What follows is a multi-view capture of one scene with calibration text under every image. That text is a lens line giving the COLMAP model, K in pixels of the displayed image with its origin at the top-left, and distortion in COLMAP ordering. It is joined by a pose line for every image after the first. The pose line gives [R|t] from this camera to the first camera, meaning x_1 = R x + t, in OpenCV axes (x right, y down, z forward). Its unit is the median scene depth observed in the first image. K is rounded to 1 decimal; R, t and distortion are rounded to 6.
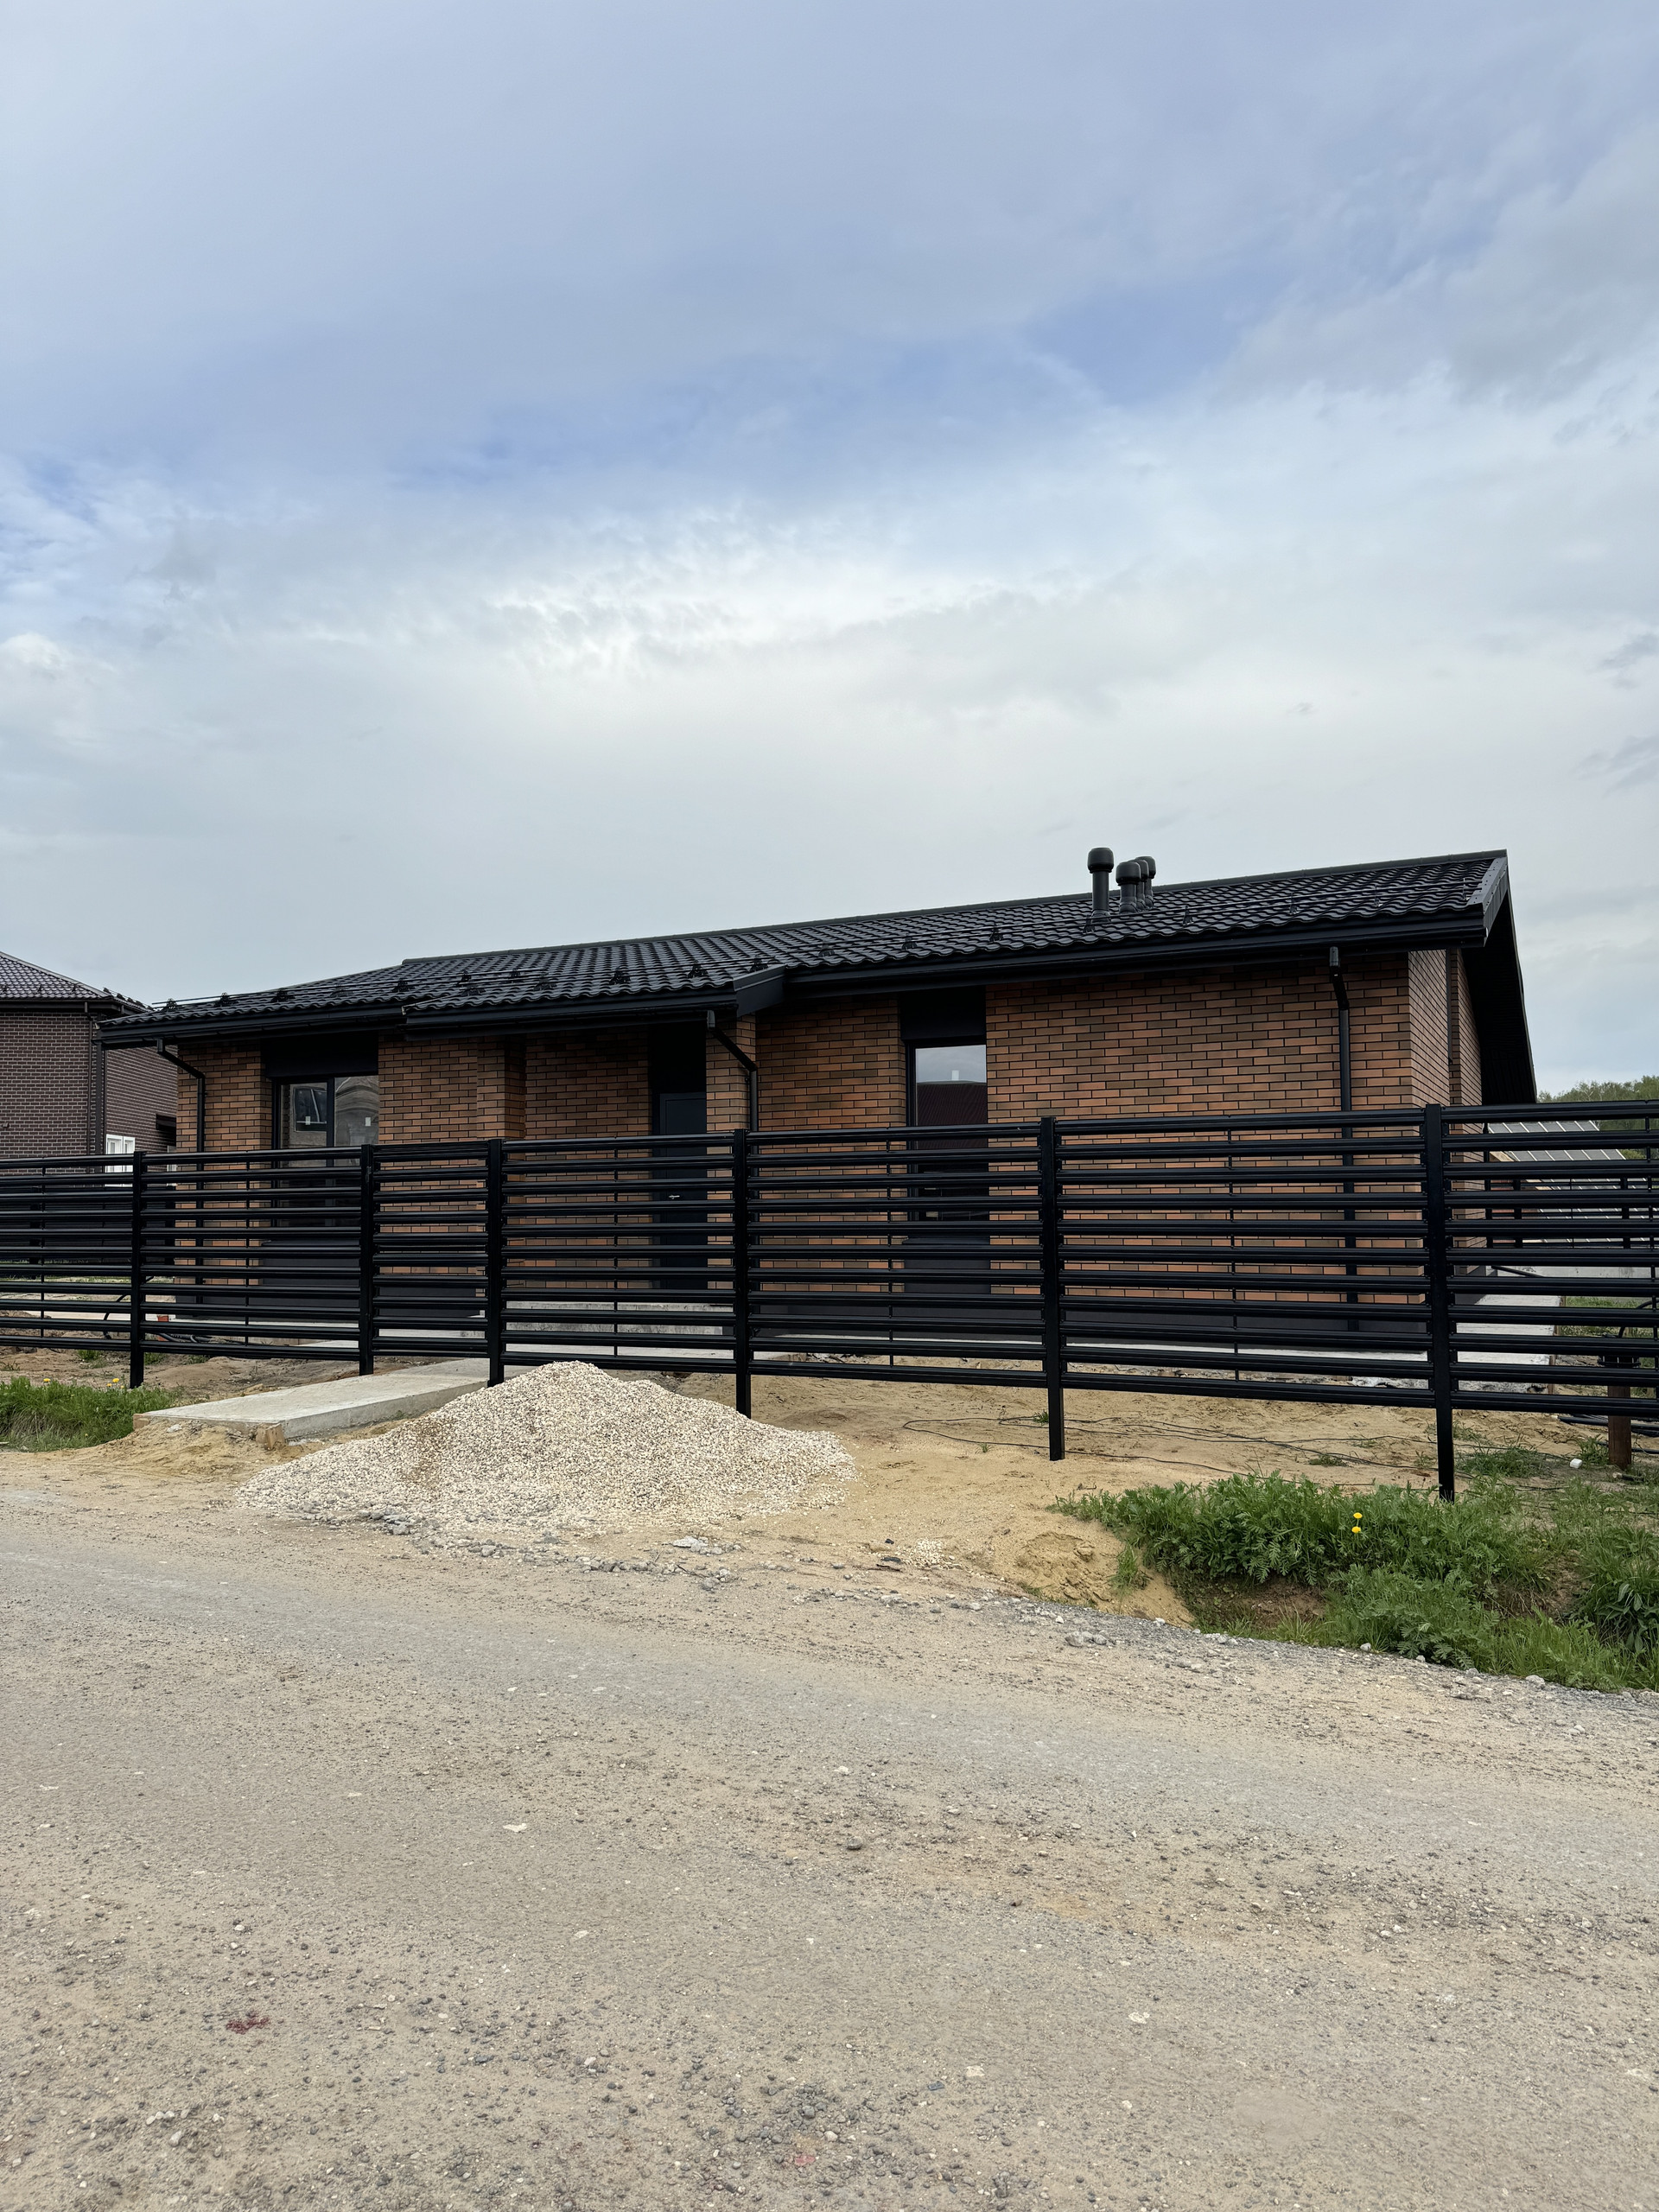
lens RADIAL K [[1572.9, 0, 823.4], [0, 1572.9, 1106.0], [0, 0, 1]] dist [0.077836, -0.007841]
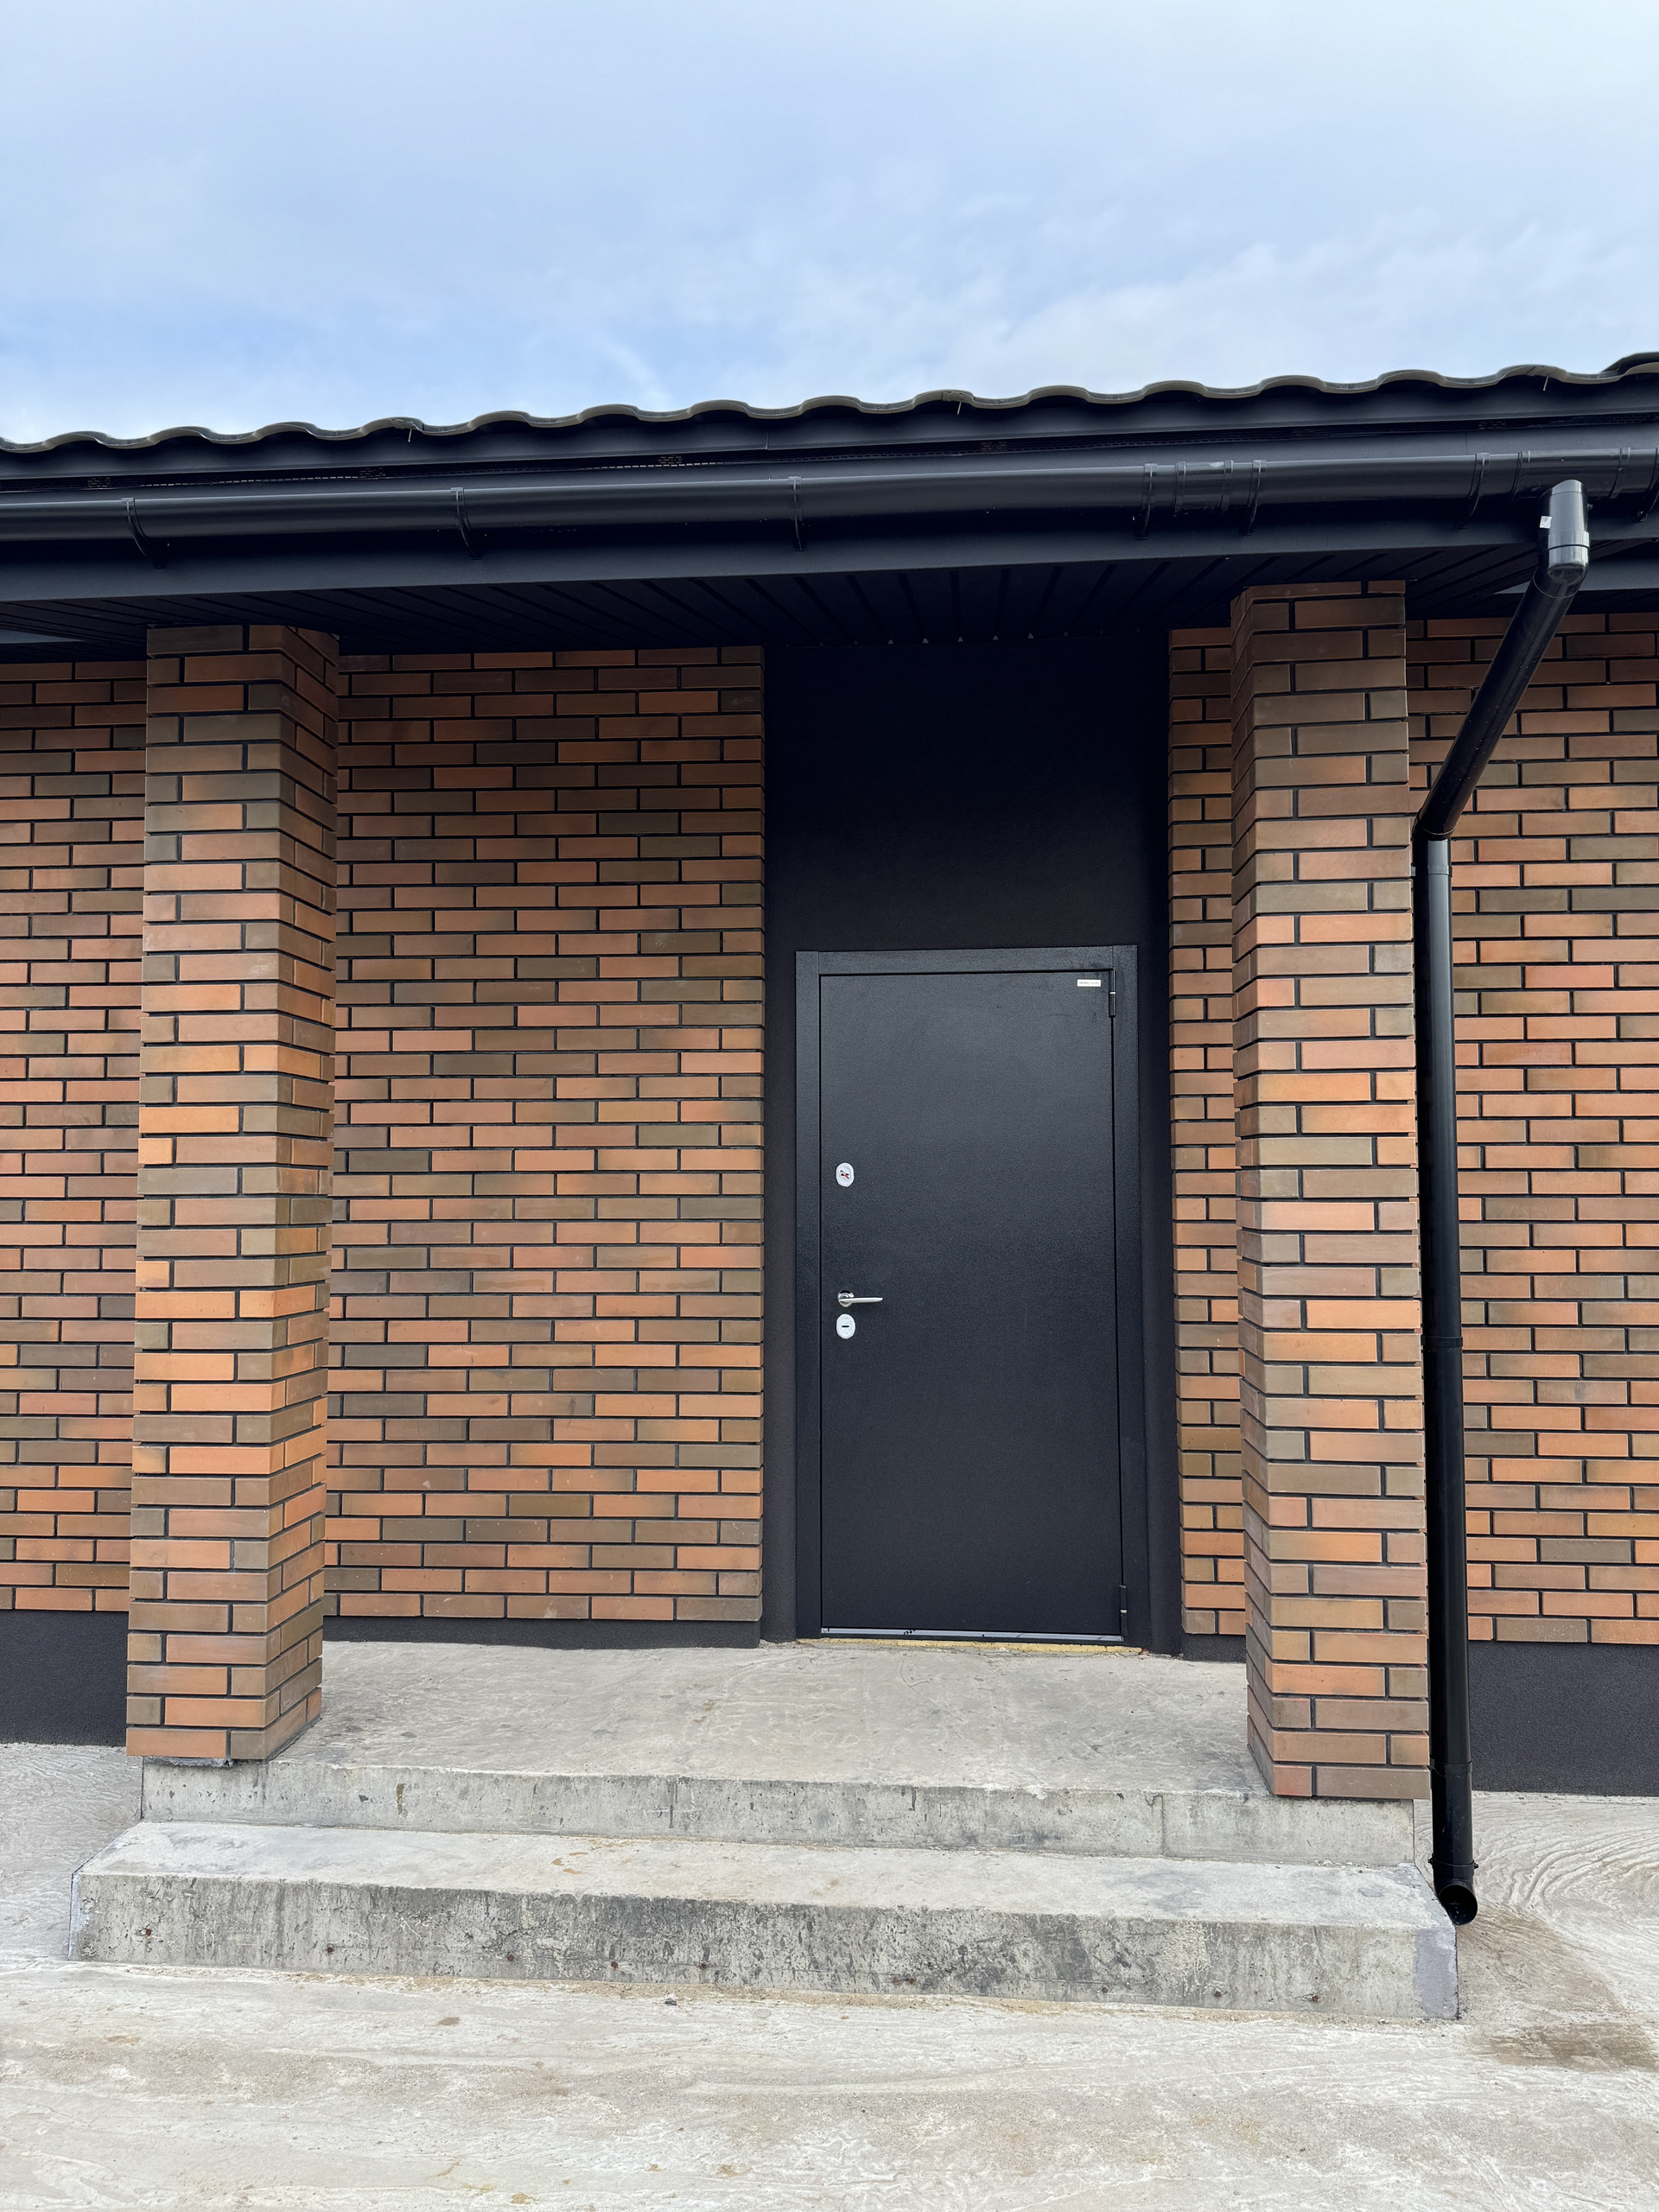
lens RADIAL K [[1557.4, 0, 830.1], [0, 1557.4, 1114.1], [0, 0, 1]] dist [0.064932, -0.085391]
pose [[0.934178, 0.025974, 0.355860, -0.232677], [-0.030536, 0.999508, 0.007207, 0.023756], [-0.355497, -0.017599, 0.934512, 0.832706]]
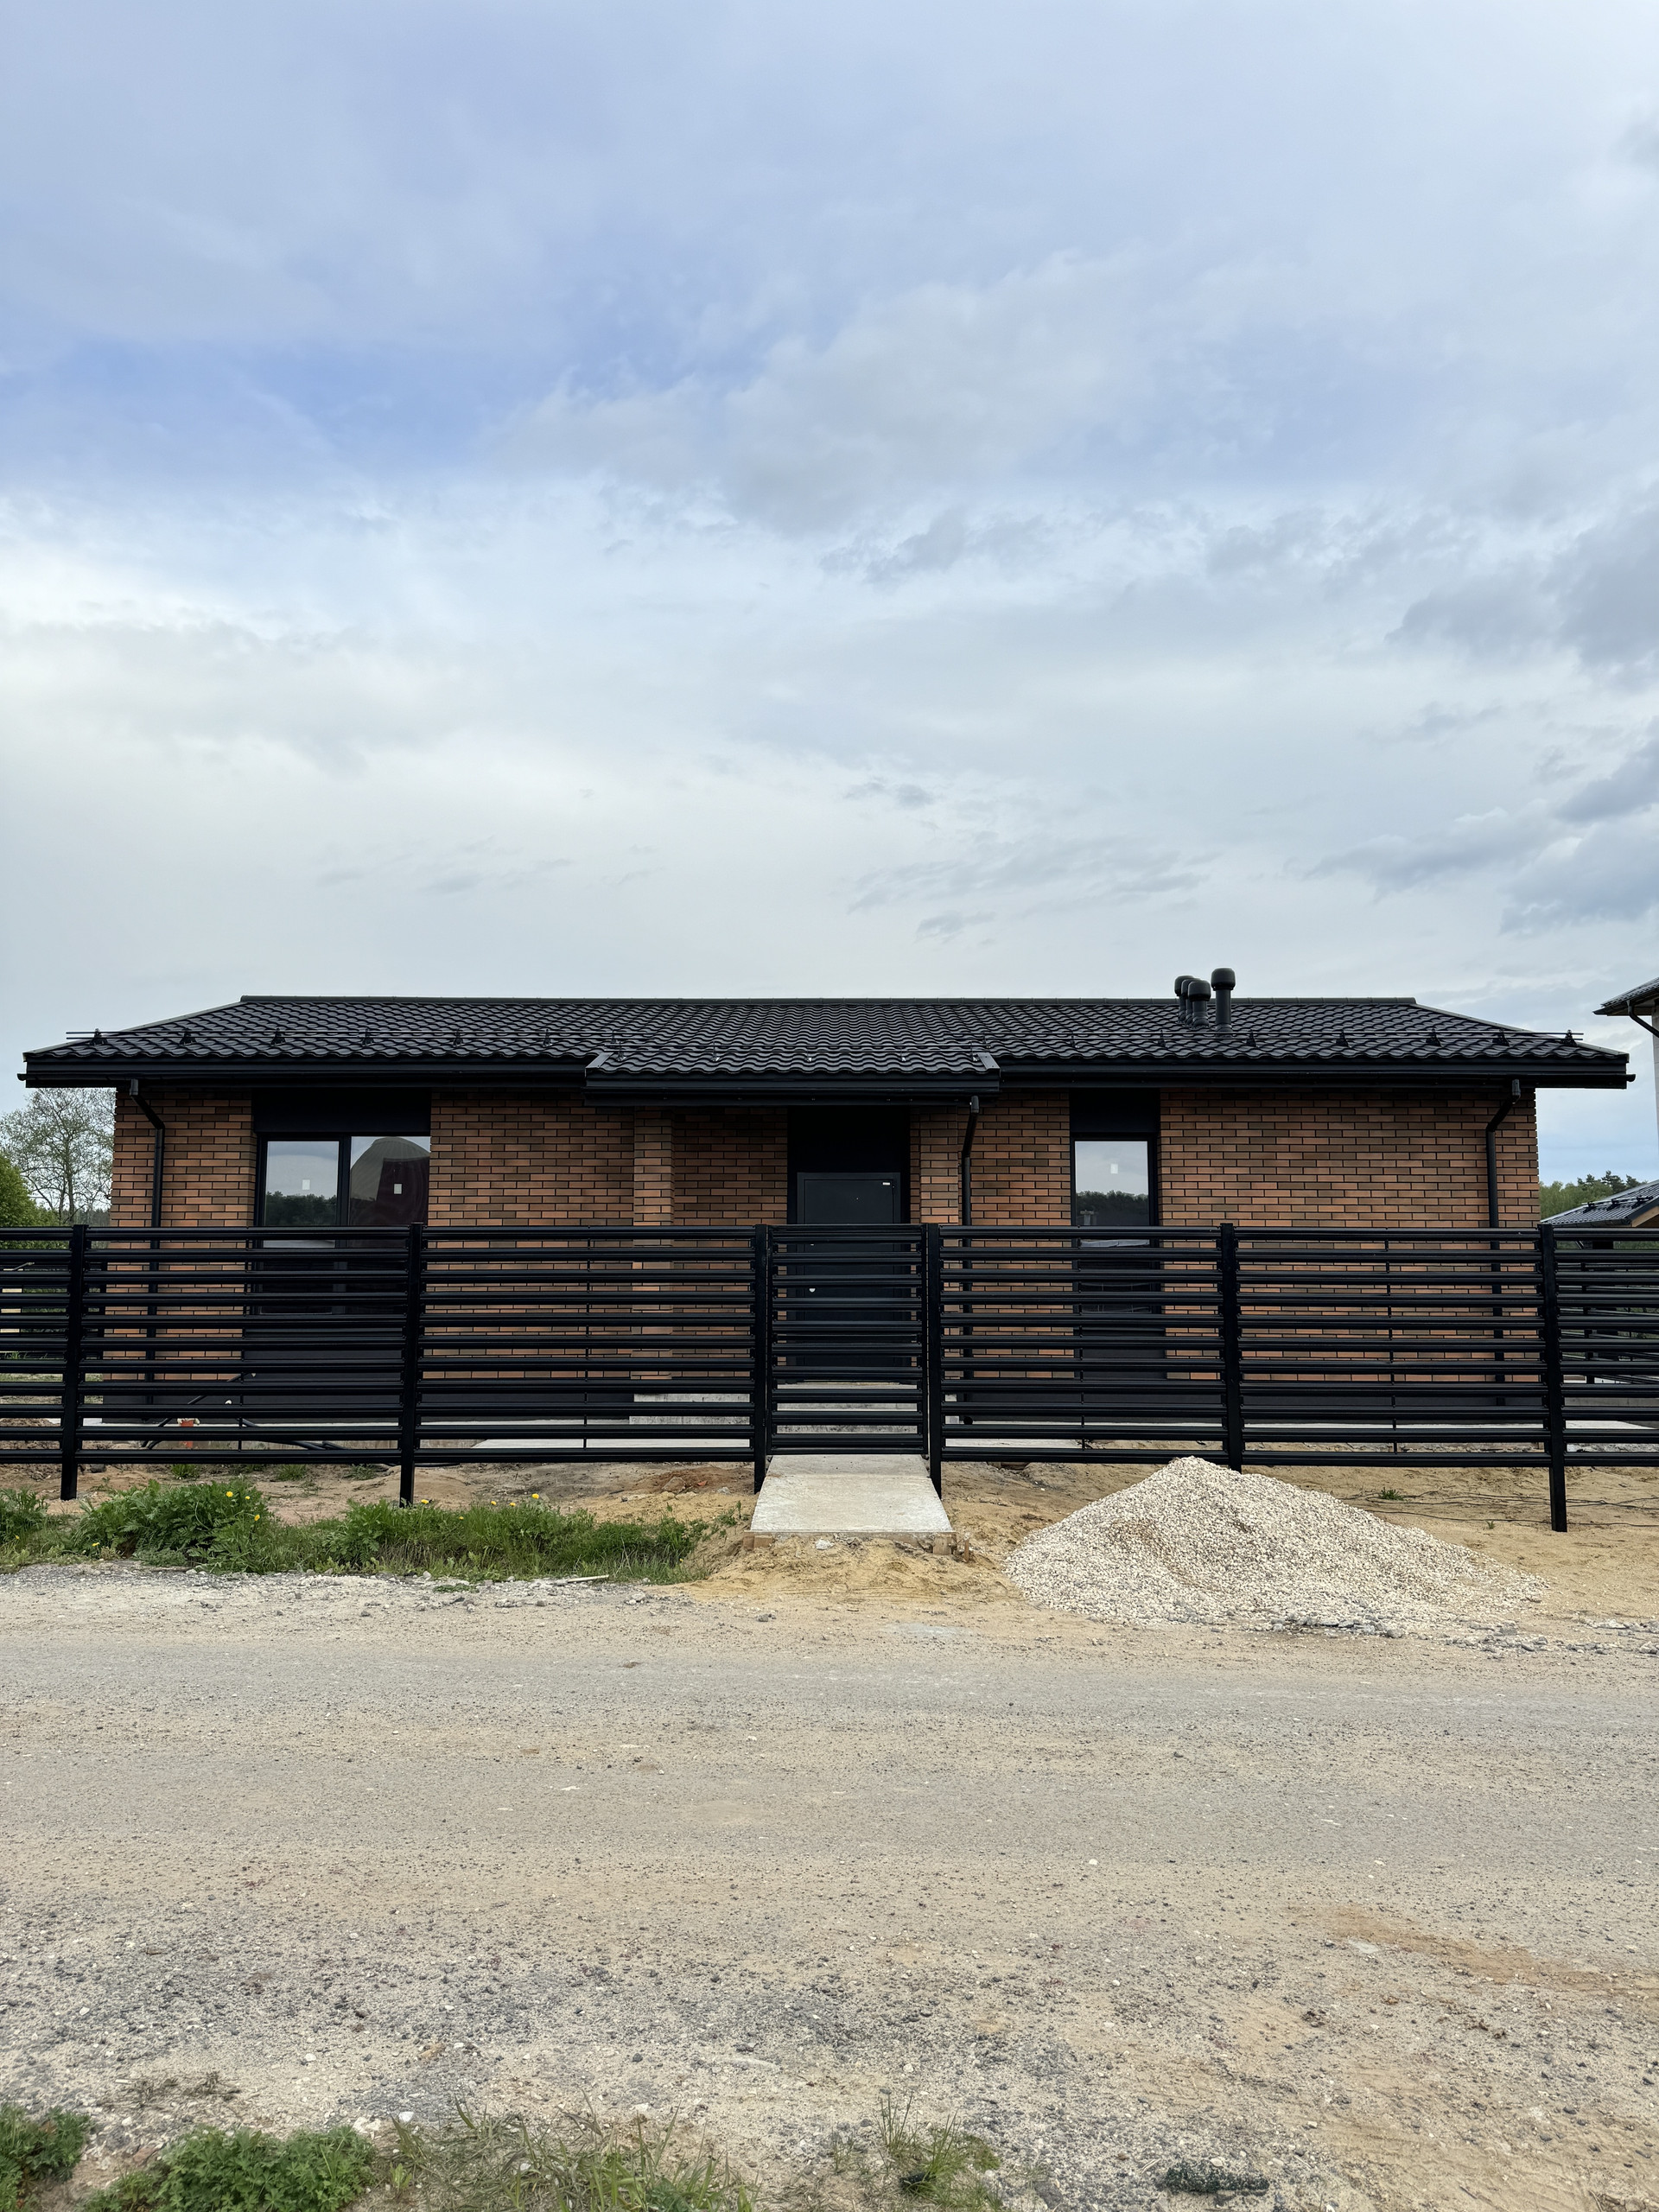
lens RADIAL K [[1572.9, 0, 840.0], [0, 1572.9, 1112.9], [0, 0, 1]] dist [0.077836, -0.007841]
pose [[0.900393, 0.055928, 0.431468, -0.575561], [-0.038680, 0.998066, -0.048654, 0.001740], [-0.433355, 0.027118, 0.900815, 0.134975]]
